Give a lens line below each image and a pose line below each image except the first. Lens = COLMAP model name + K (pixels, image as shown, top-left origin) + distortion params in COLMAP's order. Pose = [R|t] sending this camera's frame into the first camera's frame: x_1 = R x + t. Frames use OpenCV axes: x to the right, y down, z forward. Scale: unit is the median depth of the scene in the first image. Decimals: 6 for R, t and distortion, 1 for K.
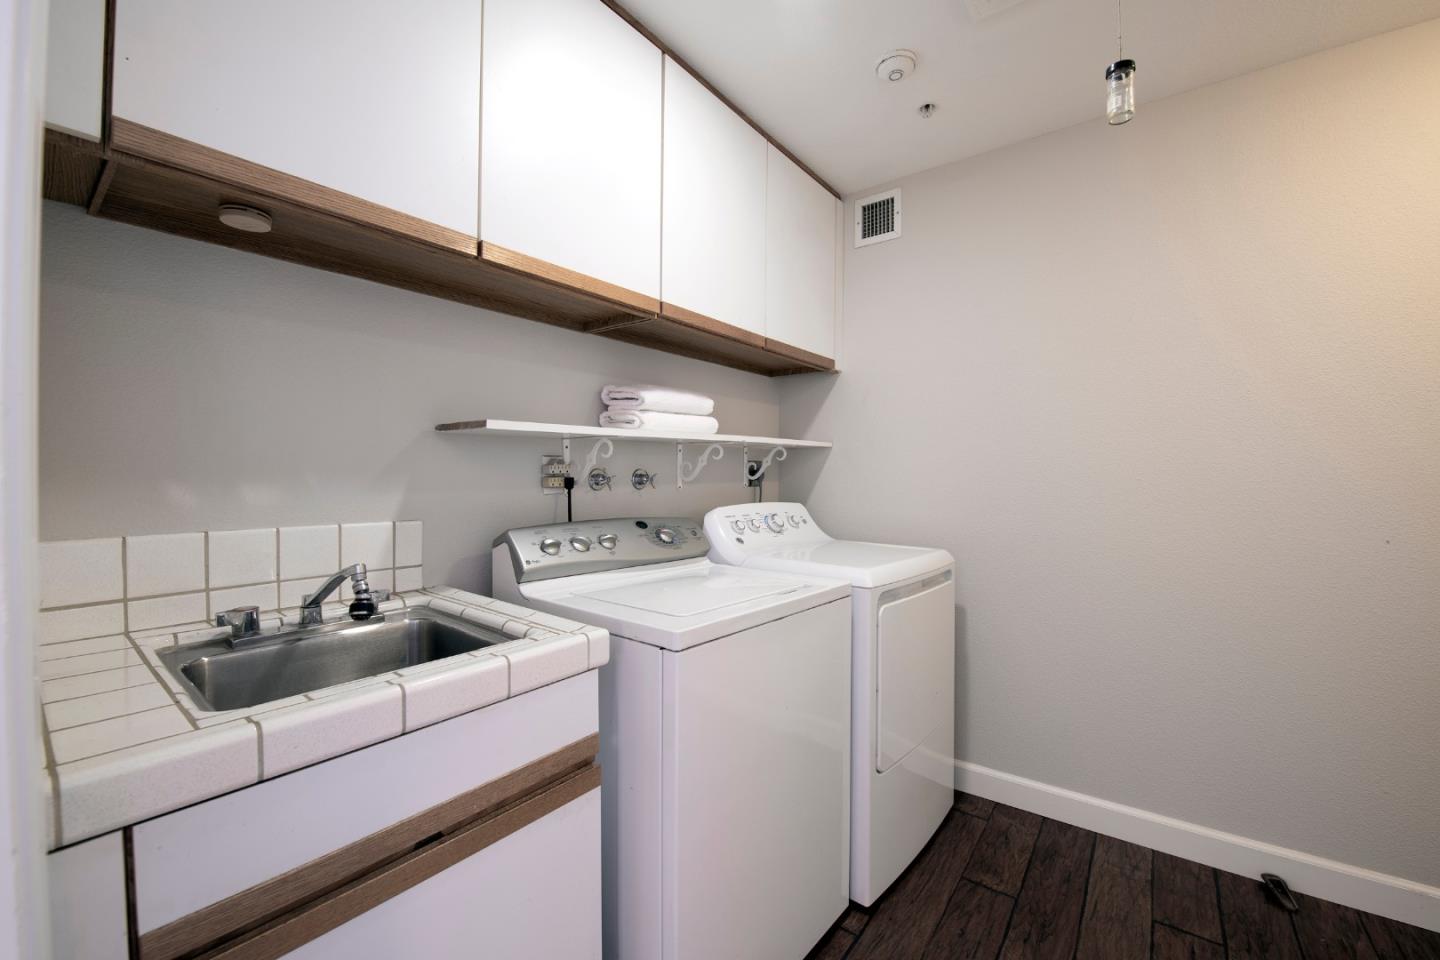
lens RADIAL K [[590.8, 0, 722.2], [0, 590.8, 465.0], [0, 0, 1]] dist [-0.001782, 0.000590]
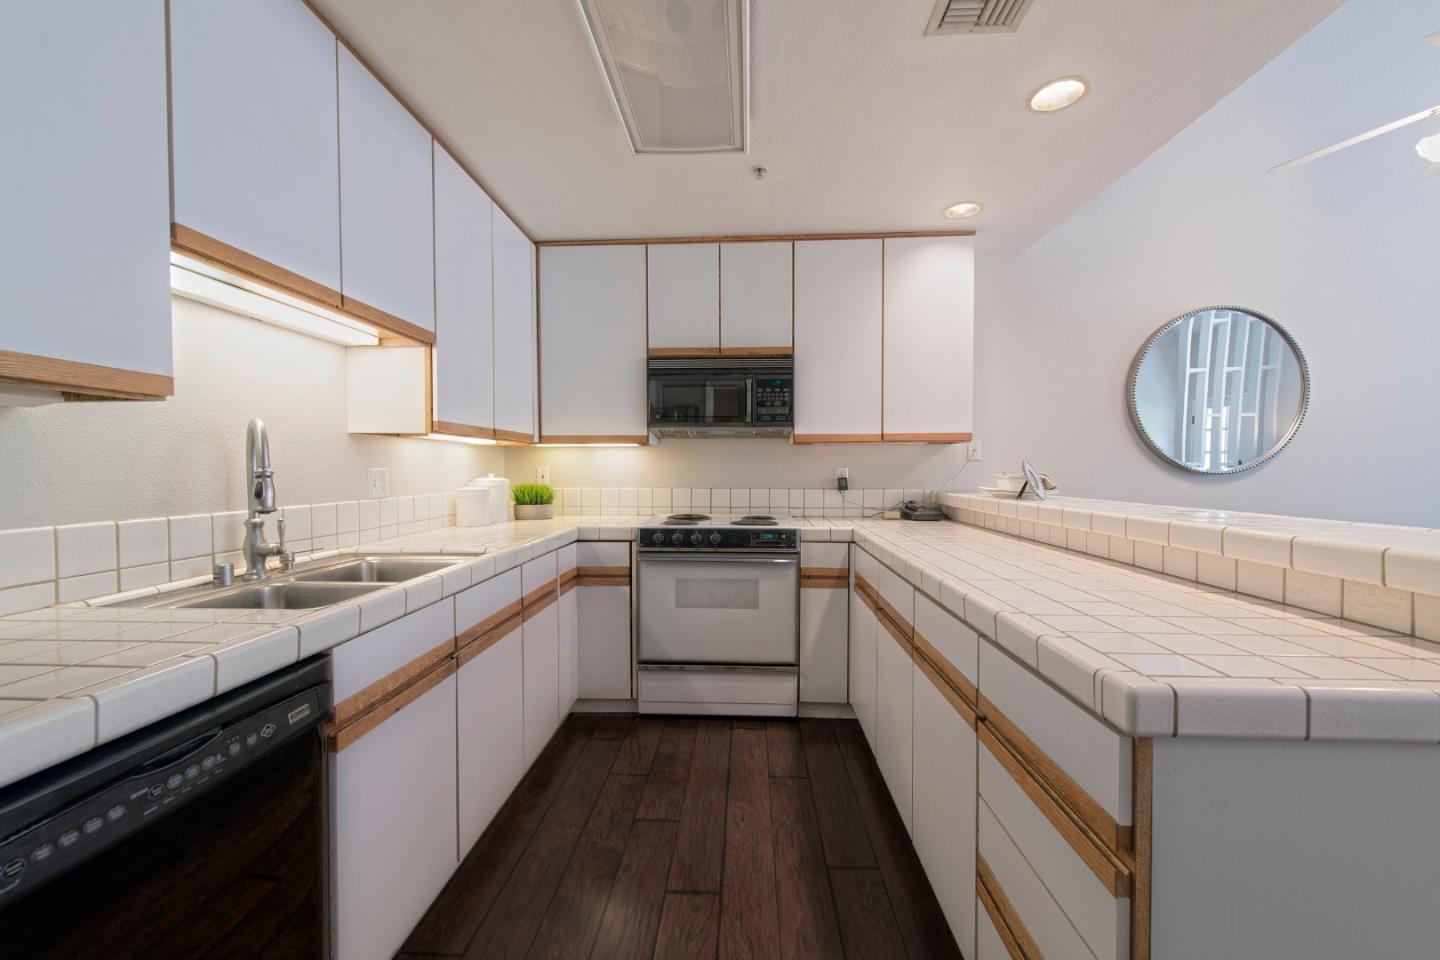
lens RADIAL K [[590.8, 0, 722.2], [0, 590.8, 465.0], [0, 0, 1]] dist [-0.001782, 0.000590]
pose [[0.825257, -0.013902, 0.564586, -0.414425], [0.004600, 0.999829, 0.017895, -0.014562], [-0.564738, -0.012171, 0.825180, -0.550439]]
